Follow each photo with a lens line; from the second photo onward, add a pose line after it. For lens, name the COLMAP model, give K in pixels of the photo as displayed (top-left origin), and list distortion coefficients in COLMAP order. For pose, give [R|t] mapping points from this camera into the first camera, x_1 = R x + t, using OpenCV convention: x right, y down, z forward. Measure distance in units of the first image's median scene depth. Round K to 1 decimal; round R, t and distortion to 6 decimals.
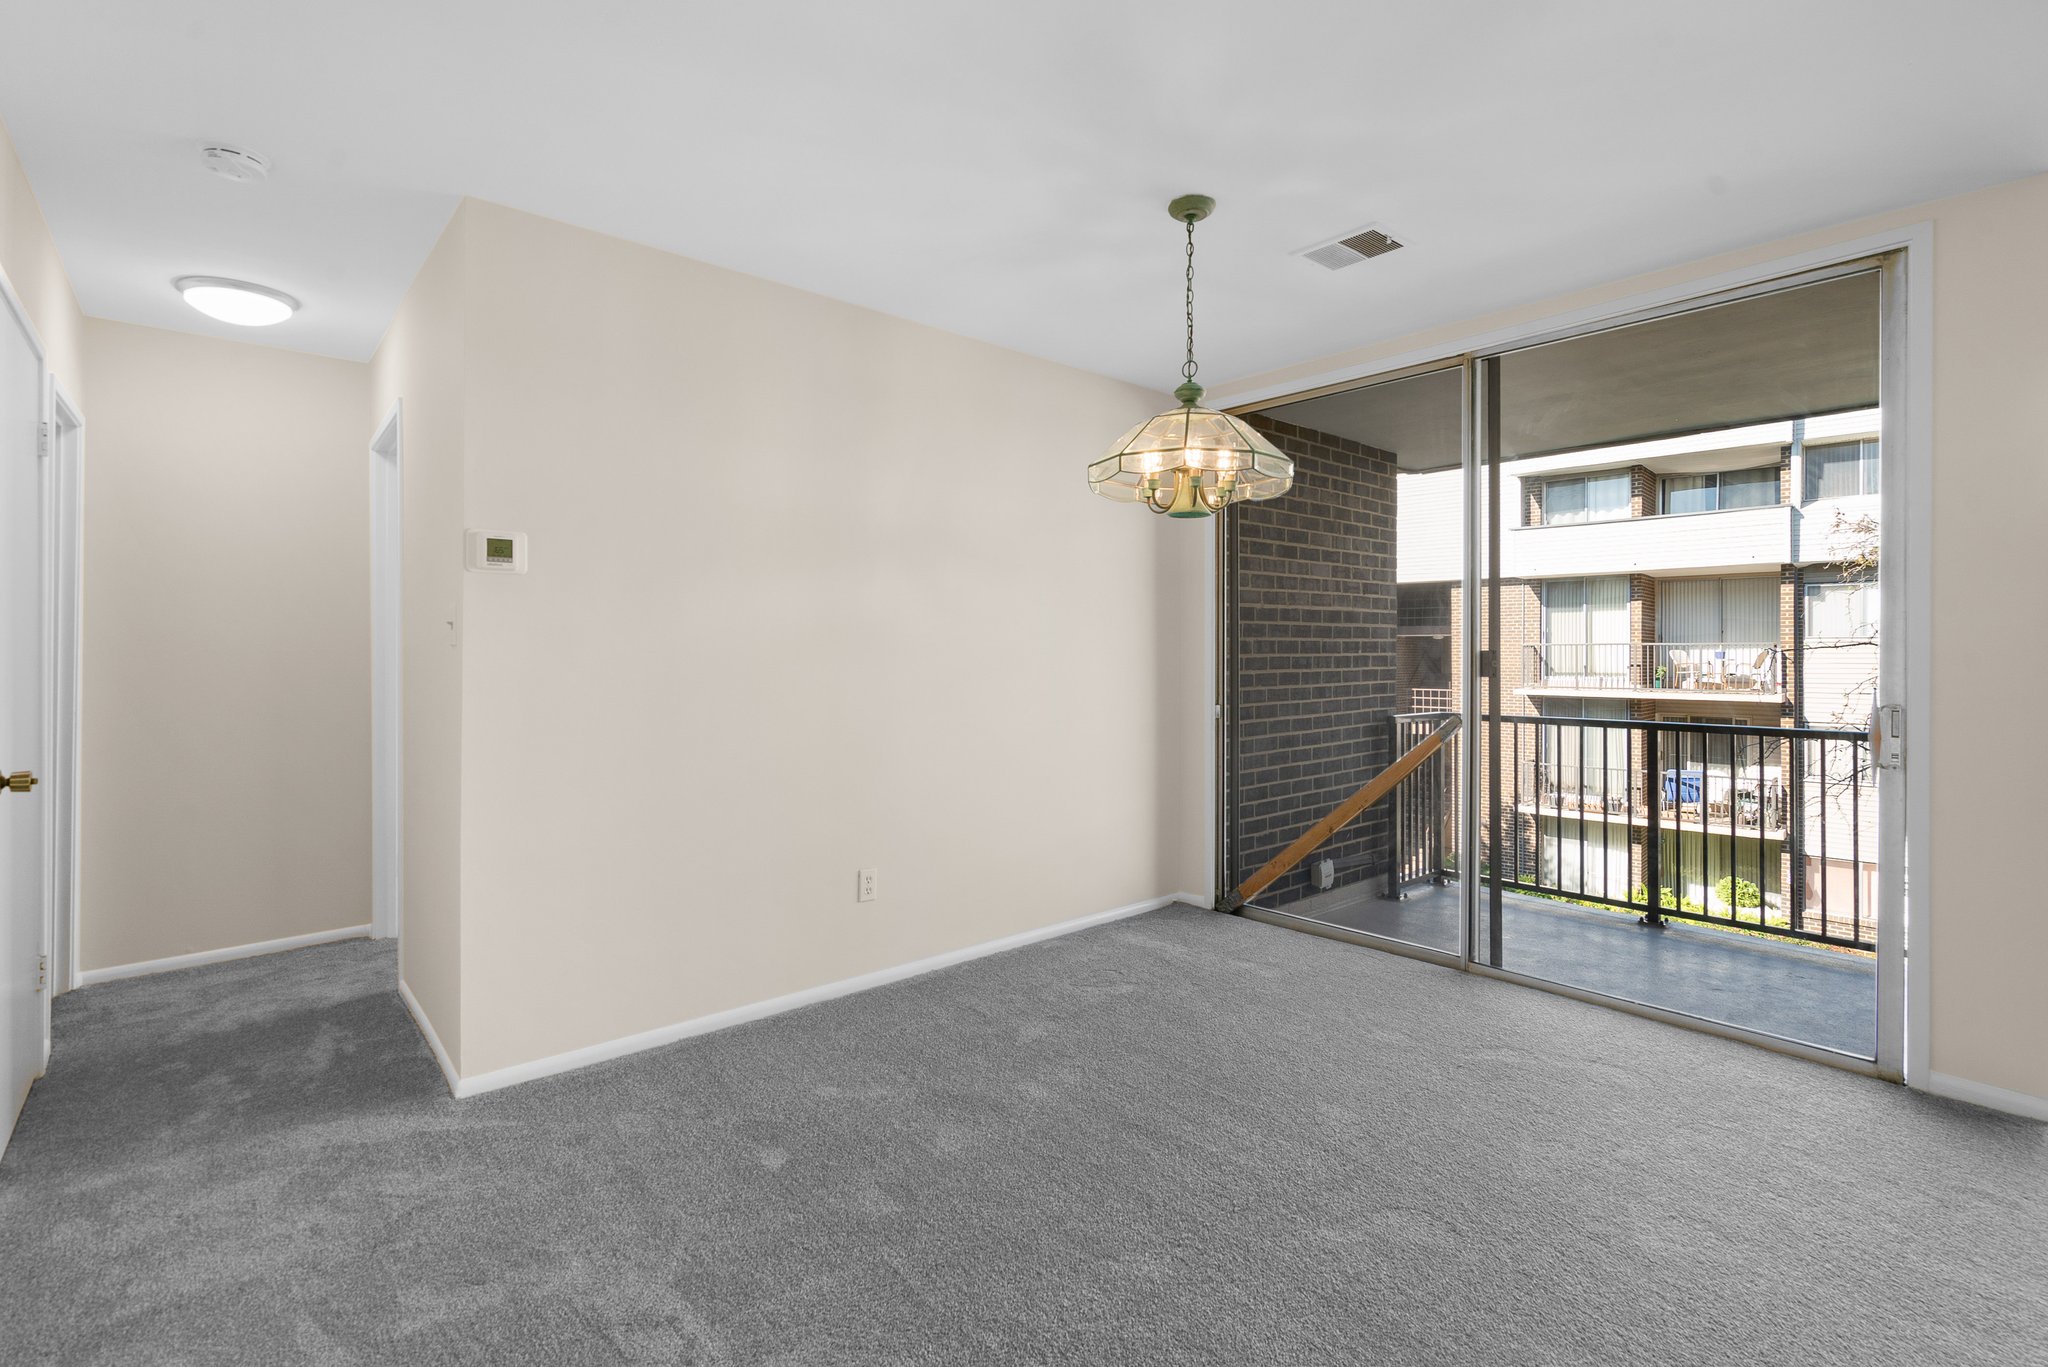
lens RADIAL K [[952.8, 0, 1018.5], [0, 952.8, 650.5], [0, 0, 1]] dist [0.000122, 0.000062]
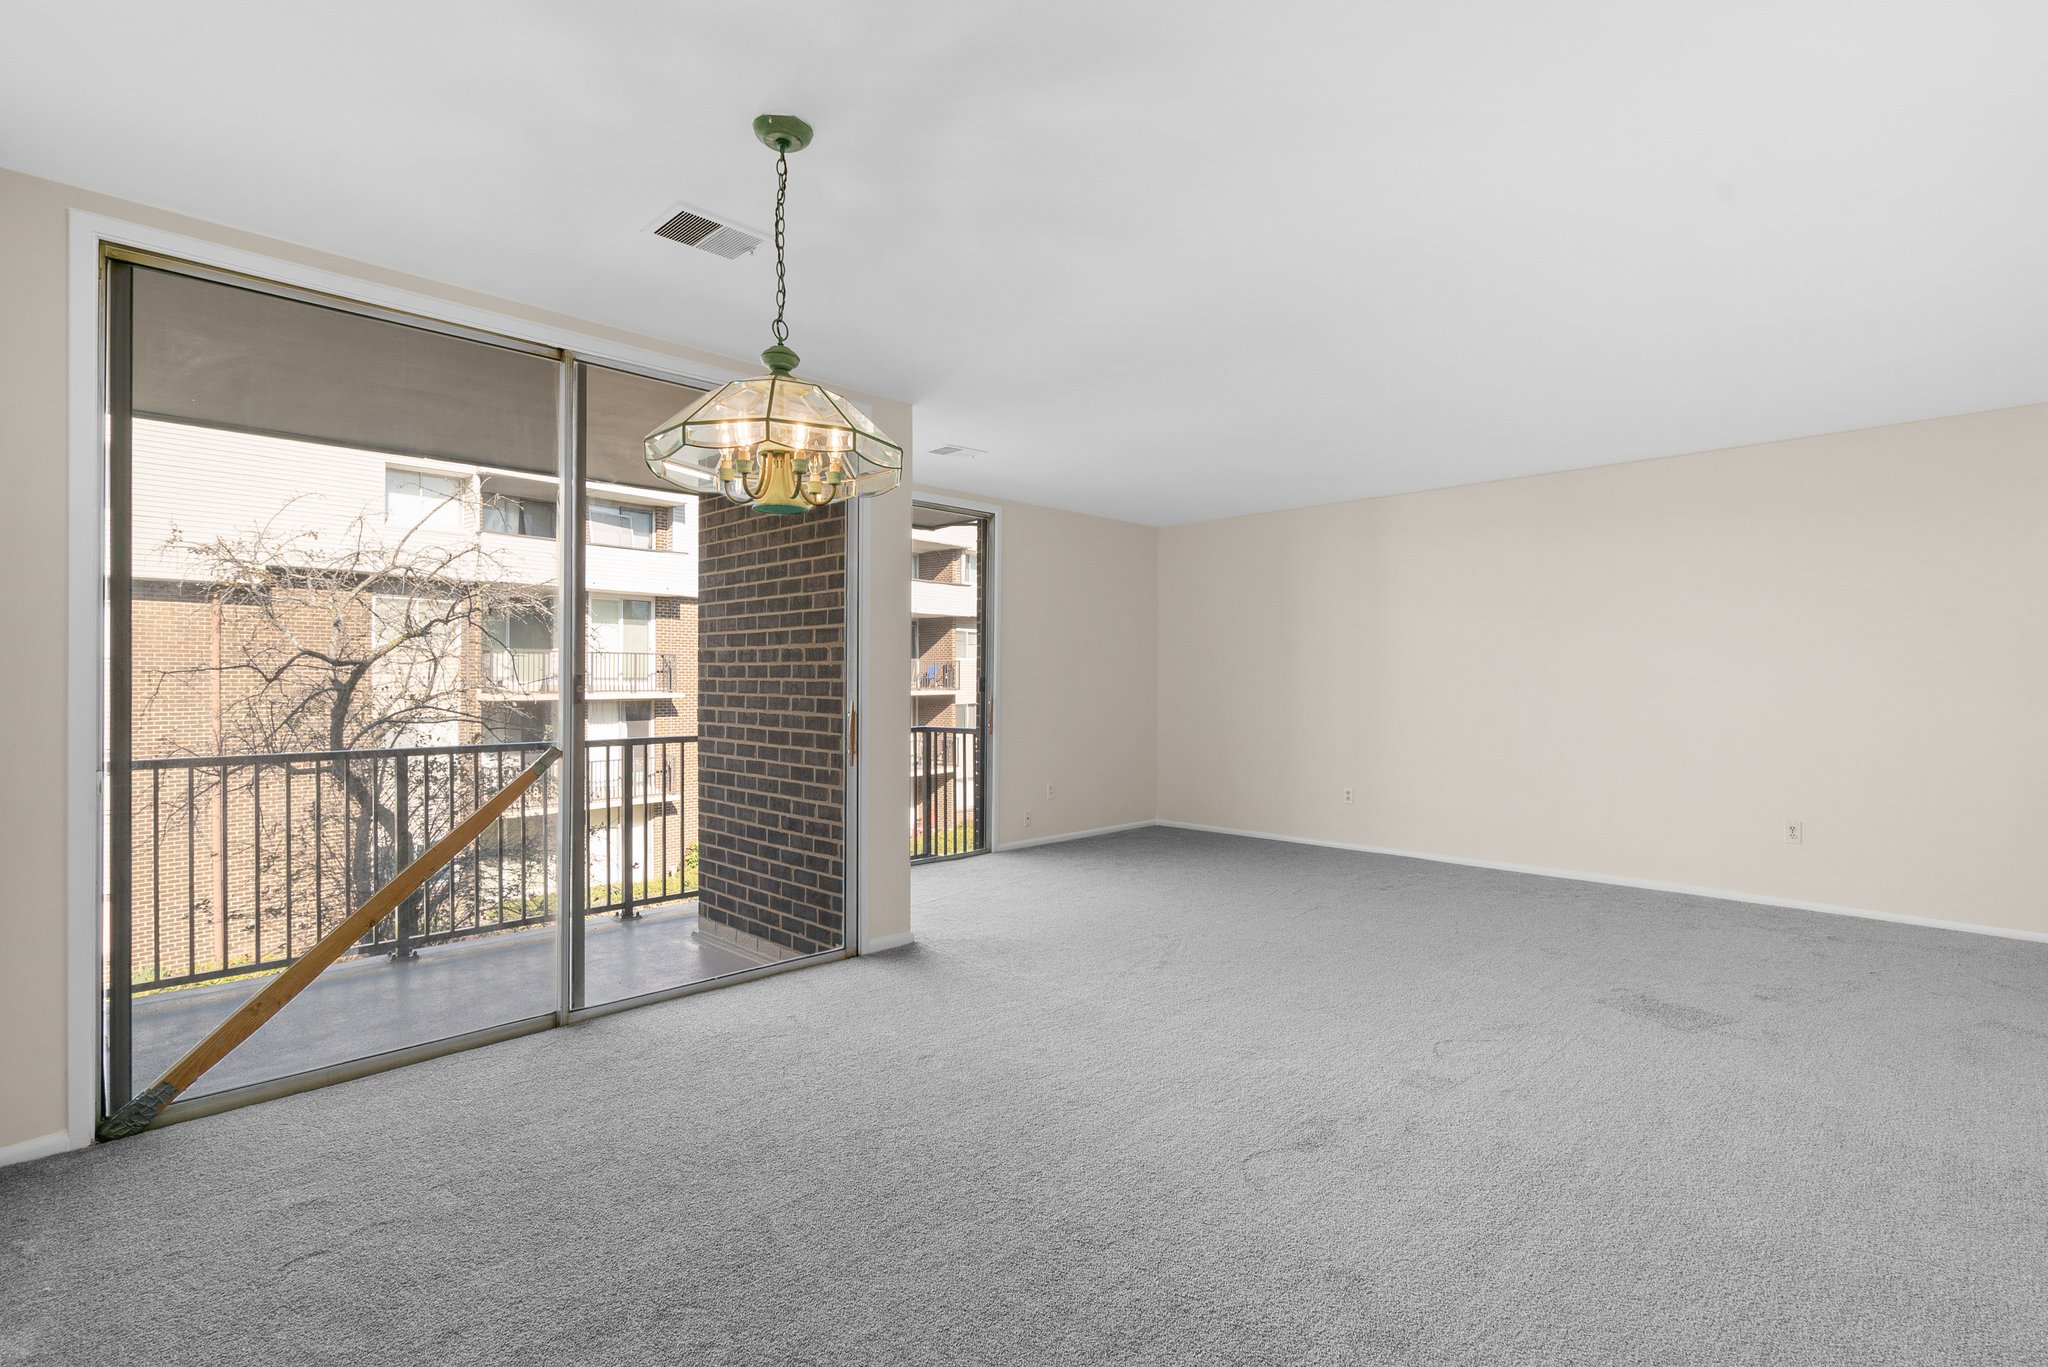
lens RADIAL K [[959.3, 0, 1013.2], [0, 959.3, 678.6], [0, 0, 1]] dist [-0.013466, 0.000326]
pose [[-0.056278, -0.004417, 0.998405, -0.083055], [-0.003659, 0.999984, 0.004218, -0.000481], [-0.998408, -0.003416, -0.056294, 0.109332]]
